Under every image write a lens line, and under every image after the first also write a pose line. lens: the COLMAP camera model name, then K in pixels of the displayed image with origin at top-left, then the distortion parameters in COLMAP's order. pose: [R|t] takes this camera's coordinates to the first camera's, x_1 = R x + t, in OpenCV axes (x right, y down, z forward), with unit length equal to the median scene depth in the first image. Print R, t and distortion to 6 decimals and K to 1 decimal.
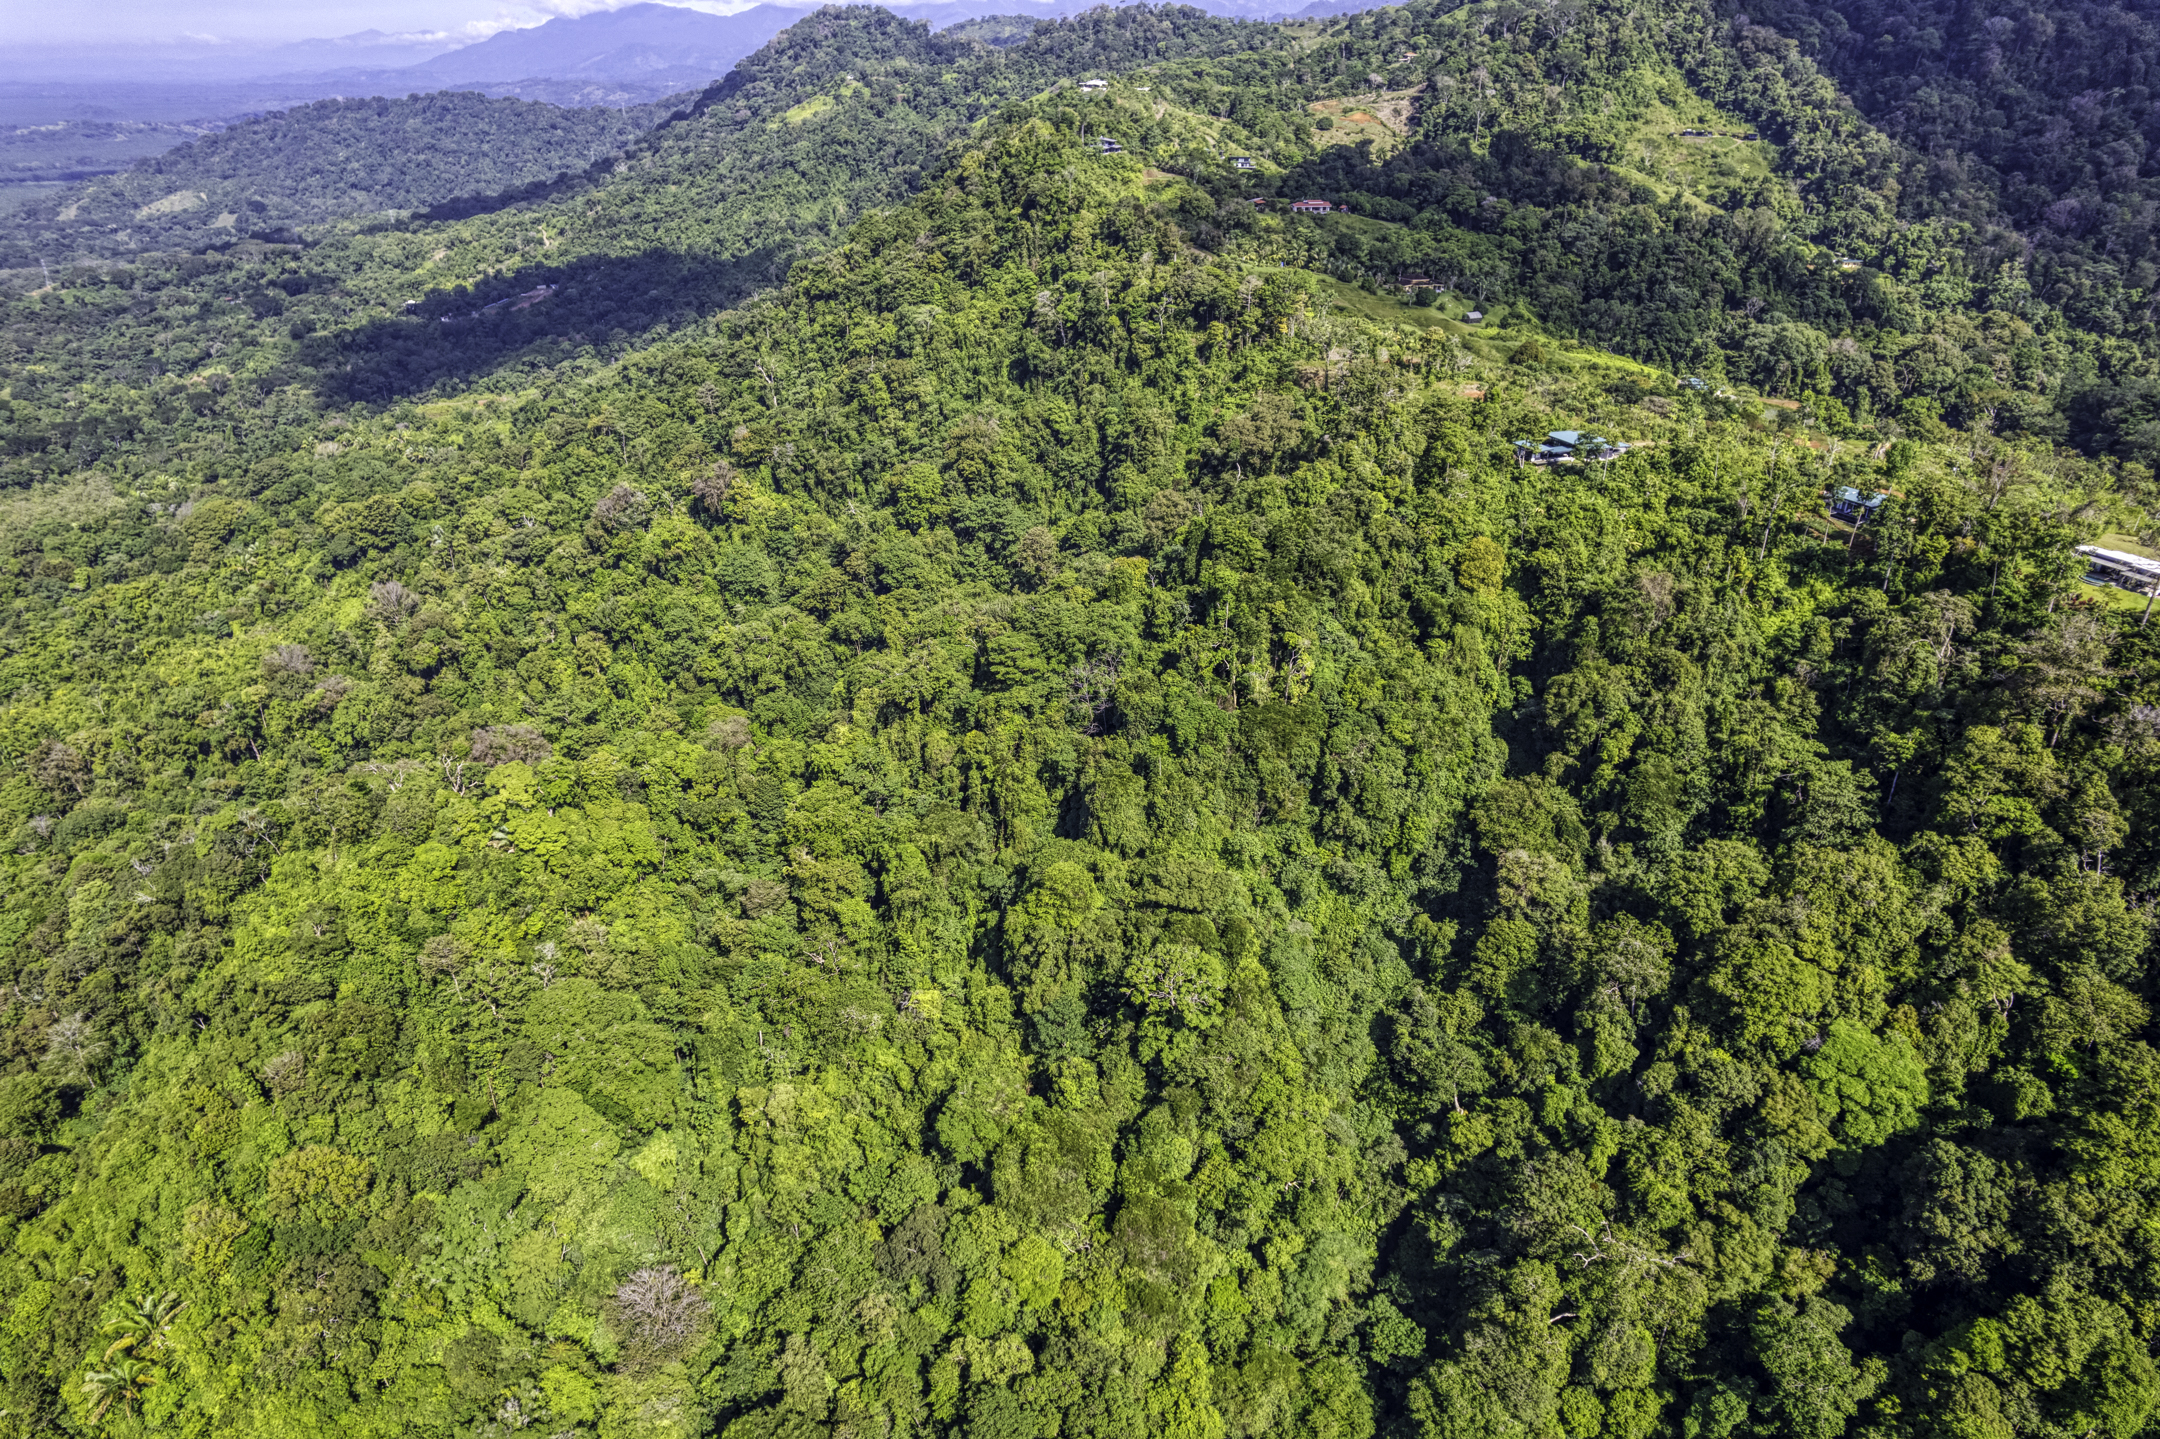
lens RADIAL K [[1379.8, 0, 1081.6], [0, 1379.8, 718.5], [0, 0, 1]] dist [-0.078359, 0.070861]
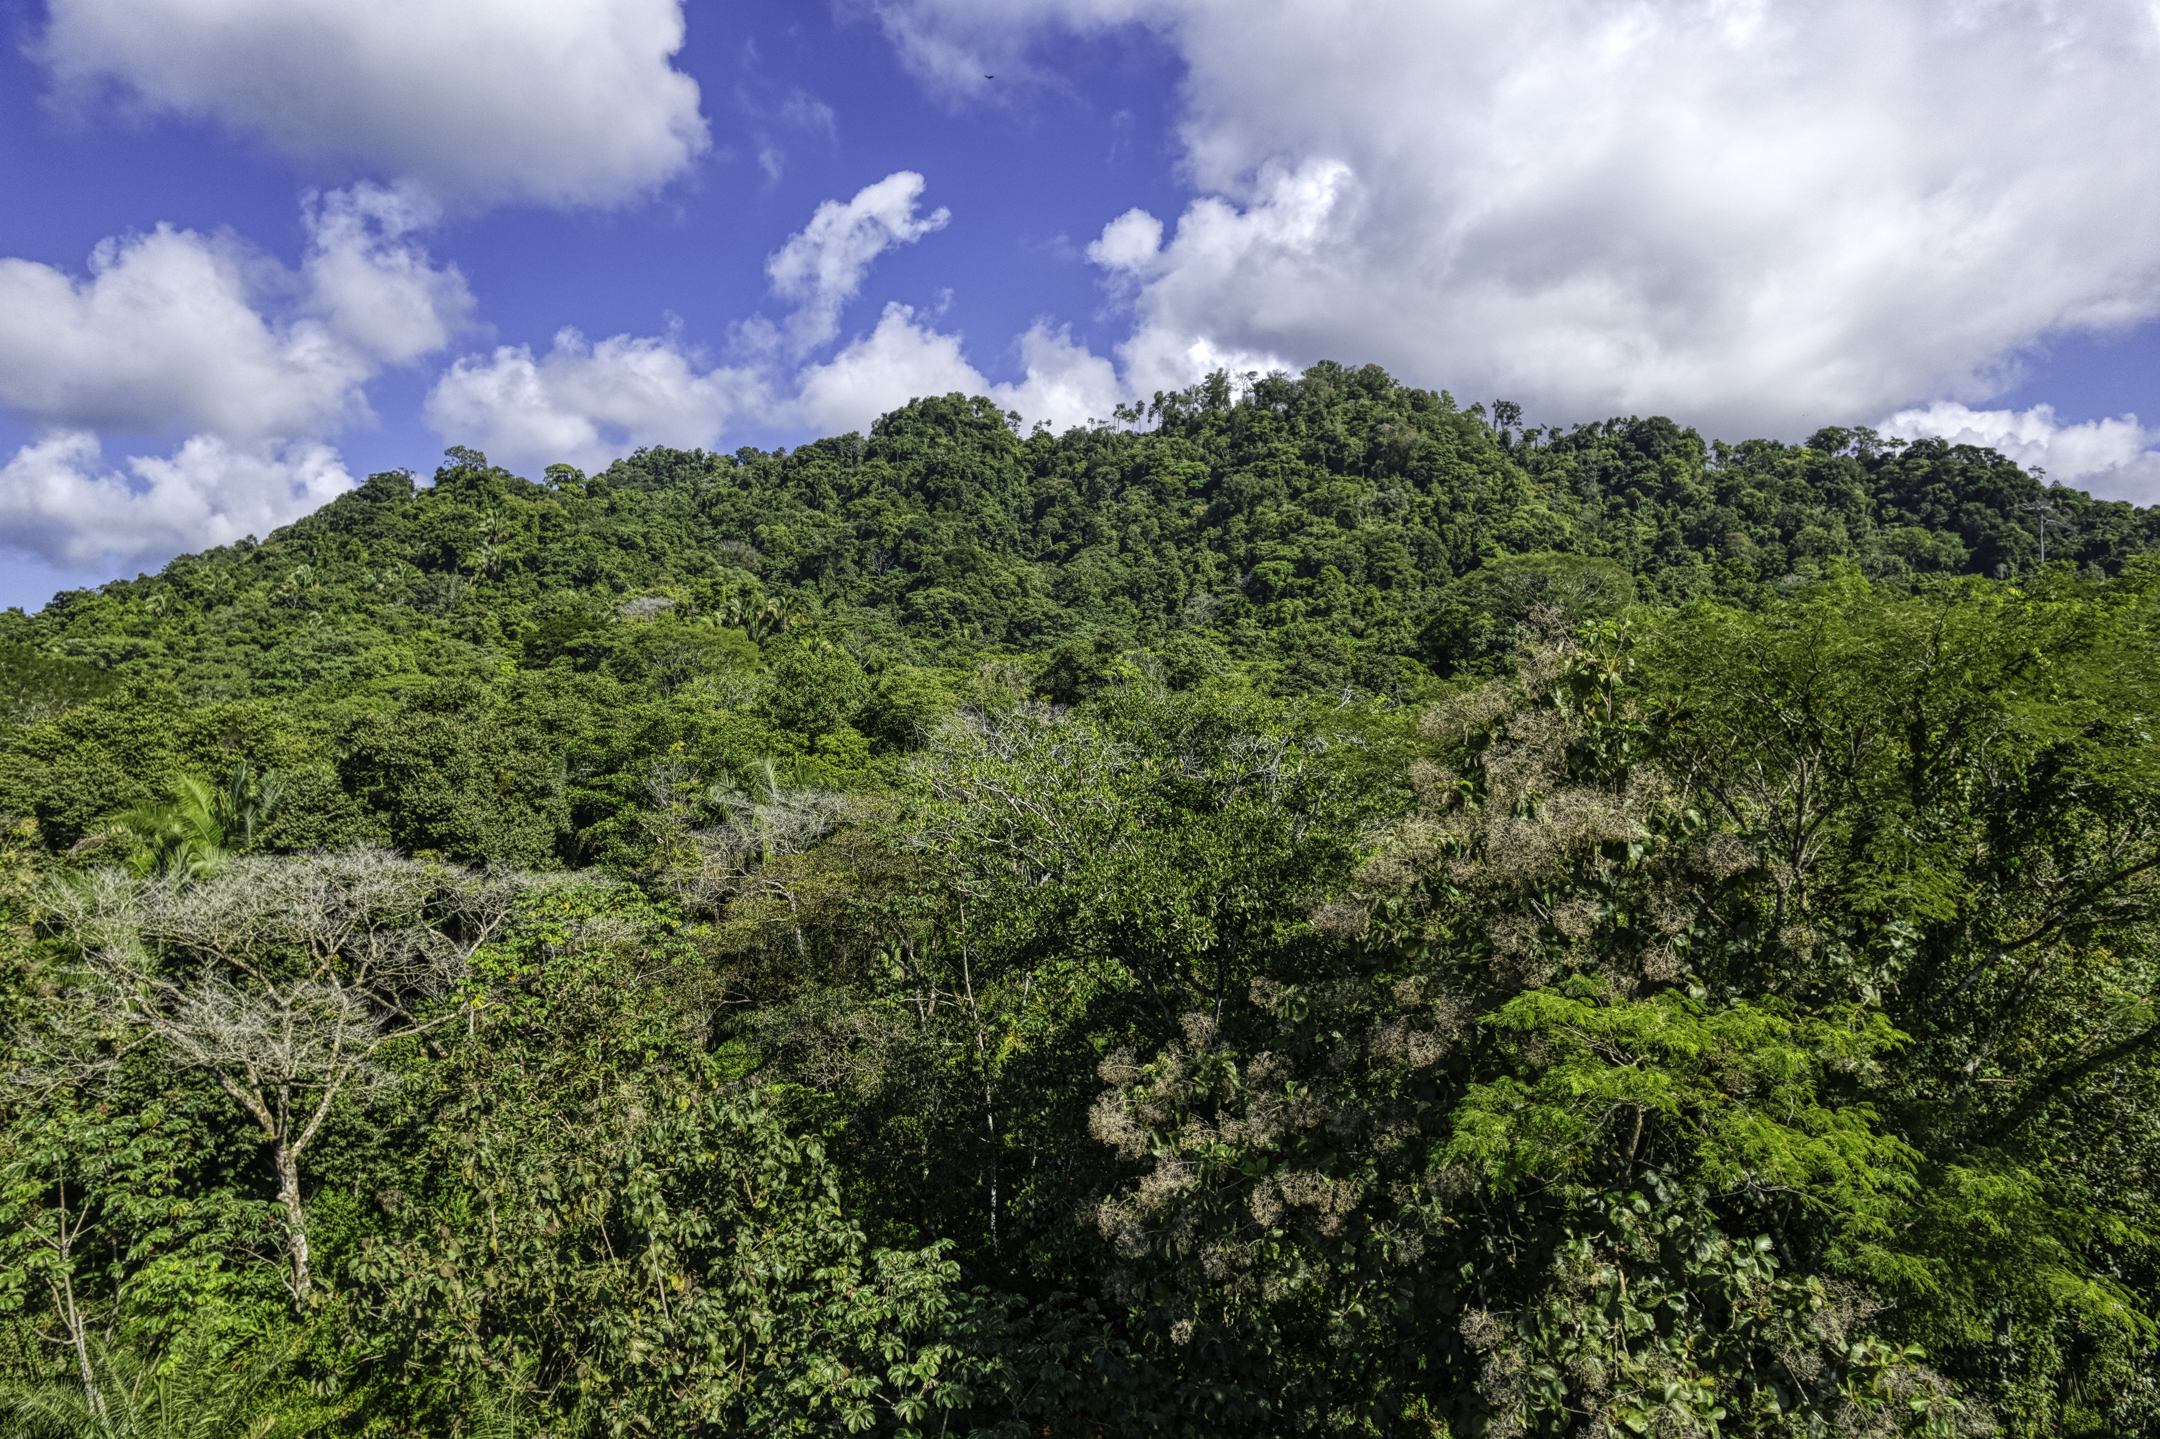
lens RADIAL K [[1379.8, 0, 1073.0], [0, 1379.8, 737.4], [0, 0, 1]] dist [-0.078359, 0.070861]
pose [[0.897600, 0.026935, 0.439988, -0.200867], [0.188045, 0.879358, -0.437456, 0.446942], [-0.398690, 0.475398, 0.784247, -0.198997]]
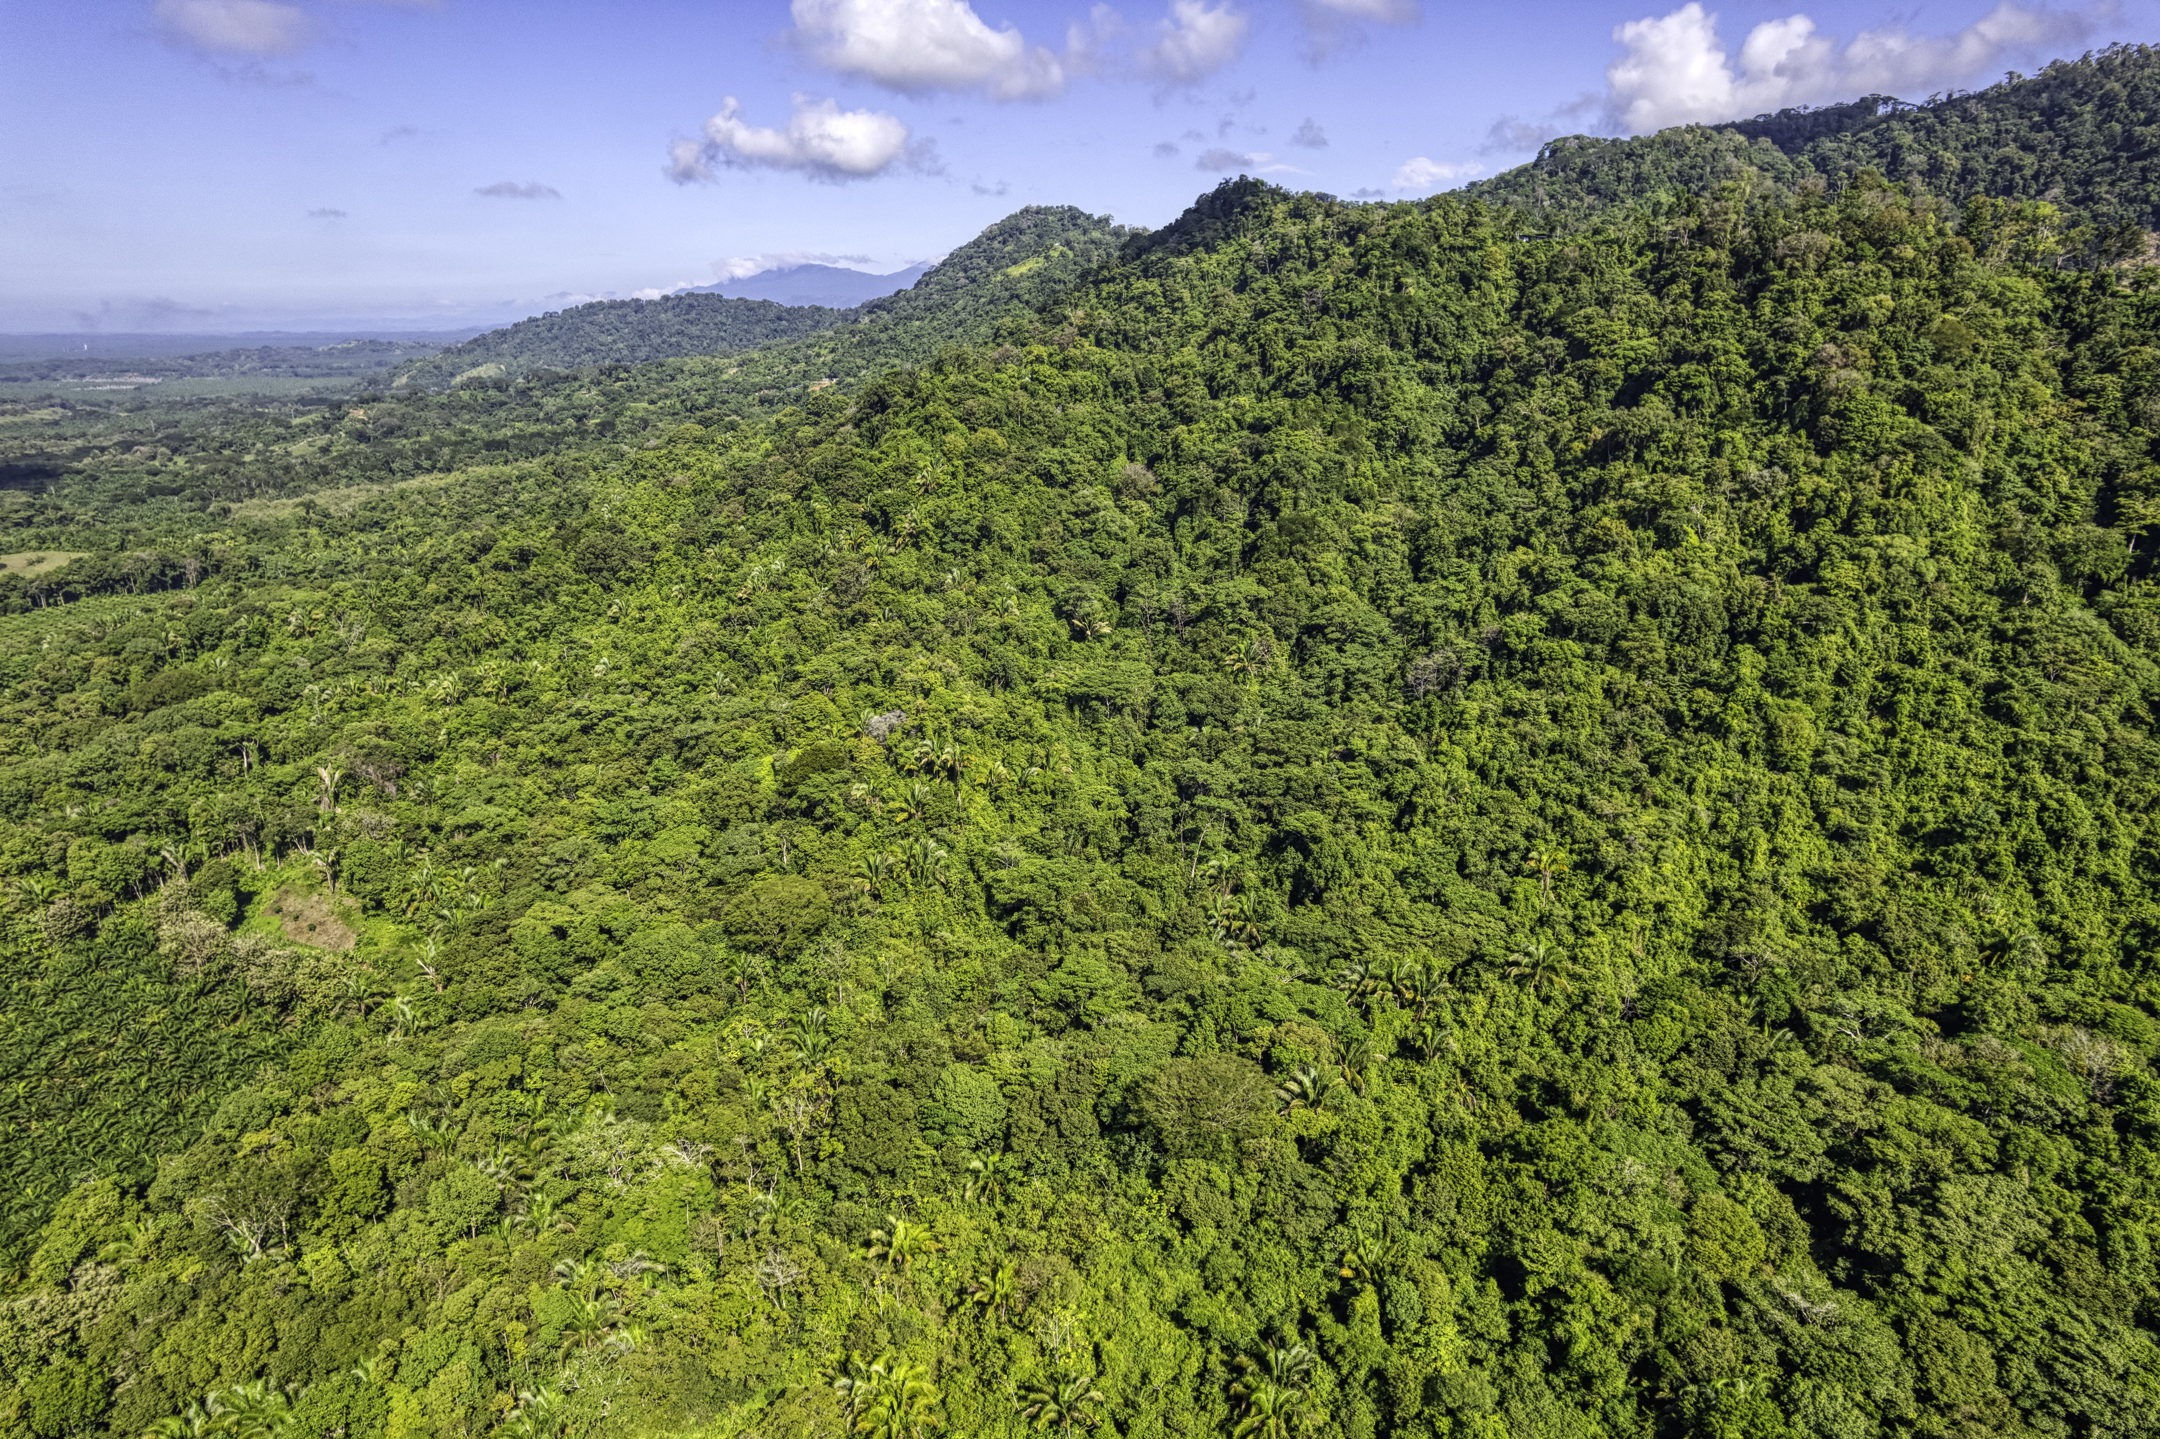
lens RADIAL K [[1379.8, 0, 1076.0], [0, 1379.8, 733.9], [0, 0, 1]] dist [-0.078359, 0.070861]
pose [[0.996110, 0.029577, -0.083009, -0.052801], [-0.042568, 0.986299, -0.159383, 0.326330], [0.077157, 0.162296, 0.983721, -0.337336]]
